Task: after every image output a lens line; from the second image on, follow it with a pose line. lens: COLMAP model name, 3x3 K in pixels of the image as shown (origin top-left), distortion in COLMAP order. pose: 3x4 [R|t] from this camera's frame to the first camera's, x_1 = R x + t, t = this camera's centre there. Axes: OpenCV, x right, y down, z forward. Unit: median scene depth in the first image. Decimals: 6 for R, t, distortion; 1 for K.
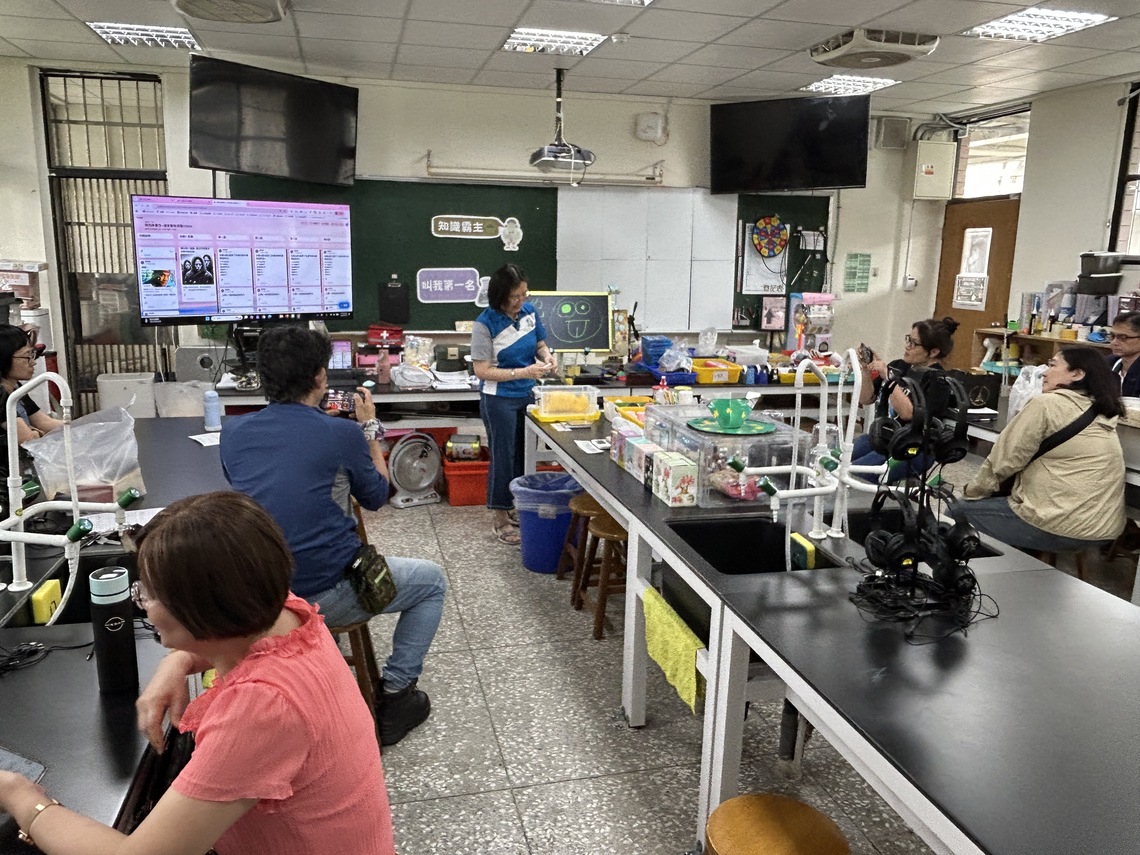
lens RADIAL K [[866.7, 0, 560.3], [0, 866.7, 425.5], [0, 0, 1]] dist [0.010487, -0.004895]
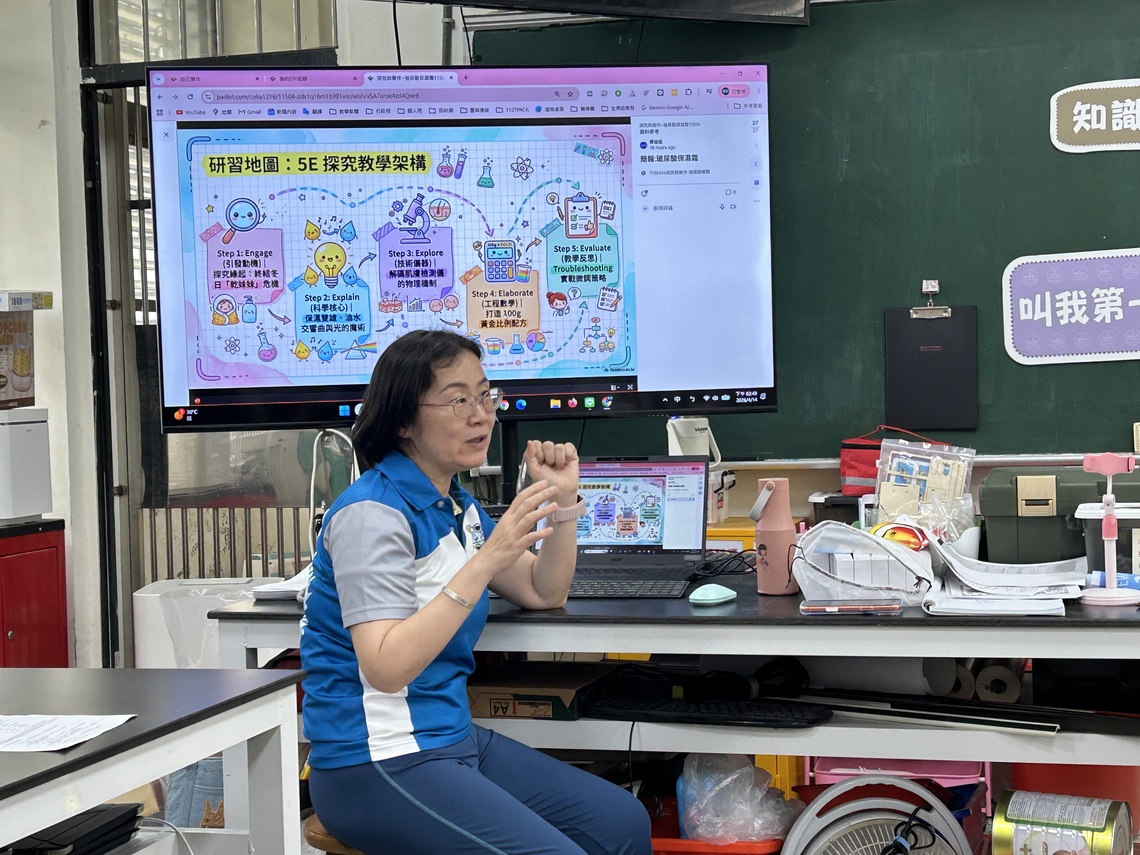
lens RADIAL K [[1965.4, 0, 568.6], [0, 1965.4, 438.1], [0, 0, 1]] dist [0.130012, 0.000000]
pose [[0.875904, -0.029772, -0.481567, 0.045681], [-0.050606, 0.986920, -0.153060, 0.003068], [0.479825, 0.158436, 0.862940, 0.335515]]
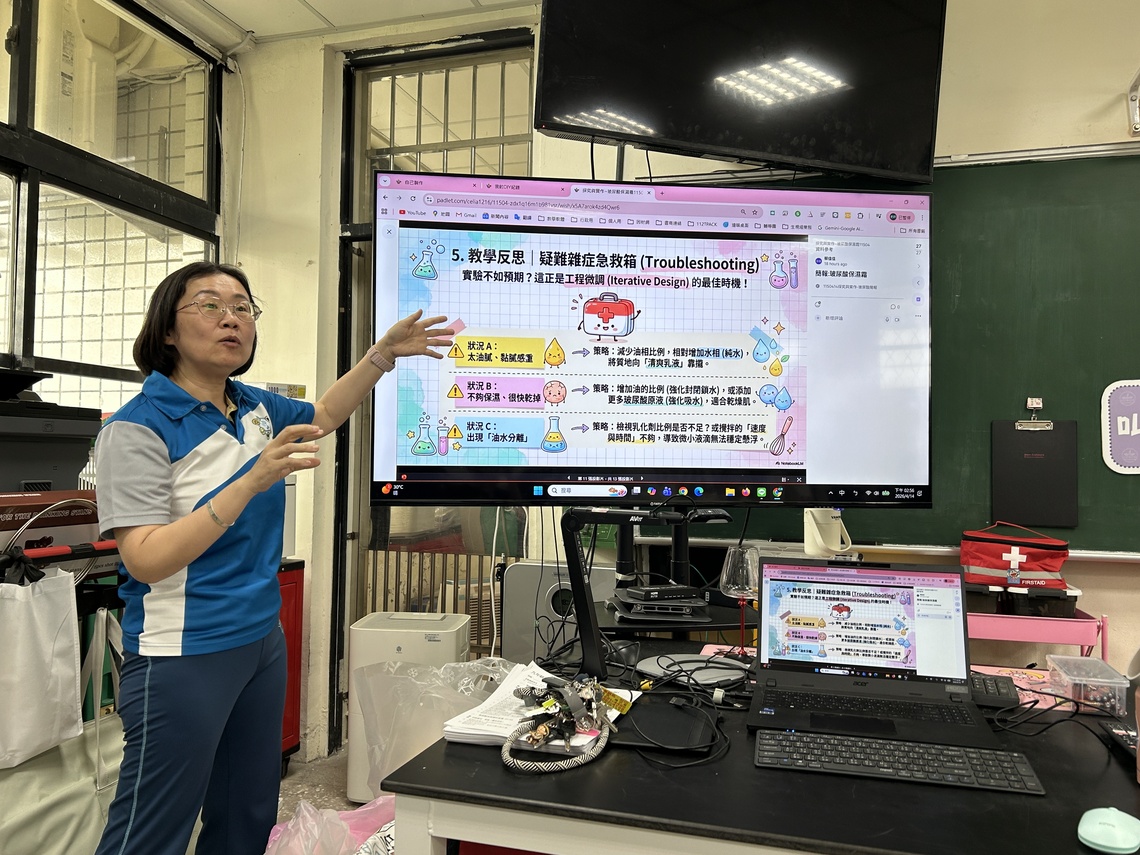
lens RADIAL K [[878.2, 0, 574.7], [0, 878.2, 423.1], [0, 0, 1]] dist [0.067209, -0.052034]
pose [[0.867805, -0.030723, -0.495953, -0.185902], [-0.093761, 0.970034, -0.224151, -0.062163], [0.487978, 0.241021, 0.838920, 0.623680]]
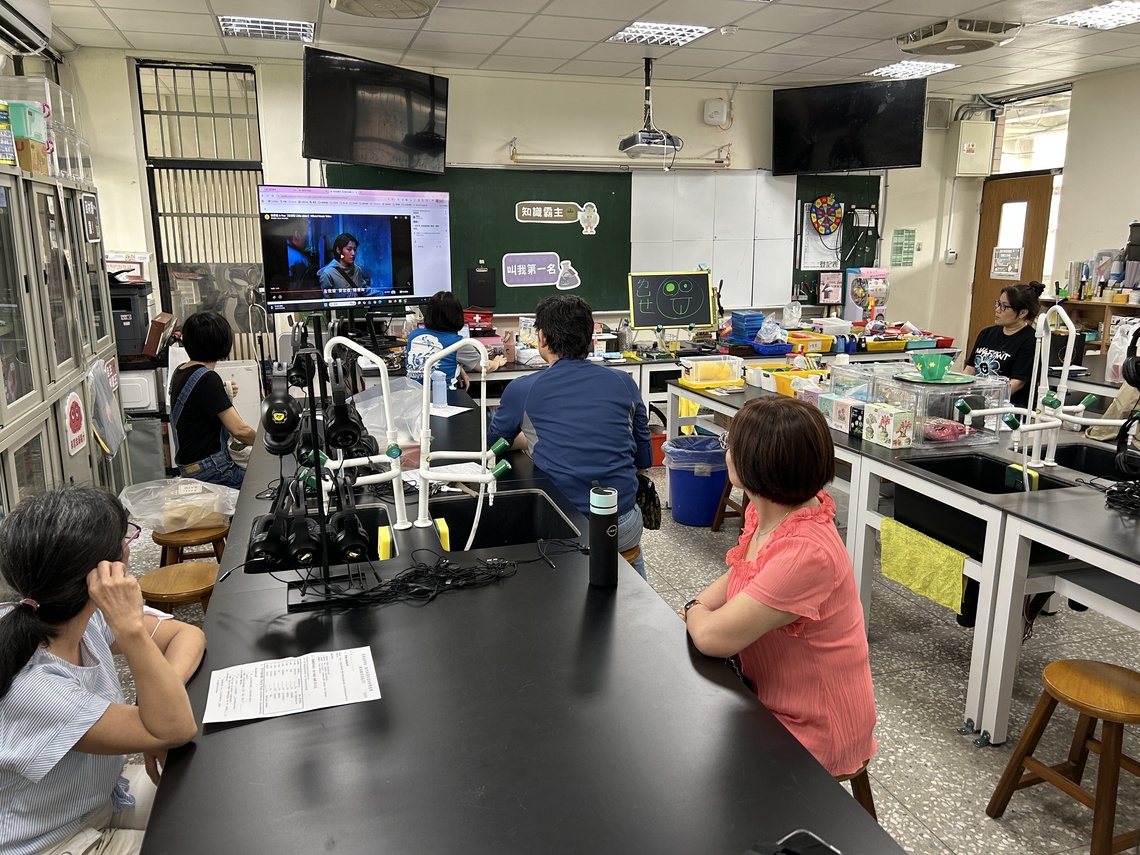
lens RADIAL K [[878.2, 0, 572.3], [0, 878.2, 429.4], [0, 0, 1]] dist [0.067209, -0.052034]
pose [[0.997253, -0.034638, 0.065472, -0.171065], [0.033491, 0.999267, 0.018539, 0.014541], [-0.066066, -0.016296, 0.997682, -0.070058]]
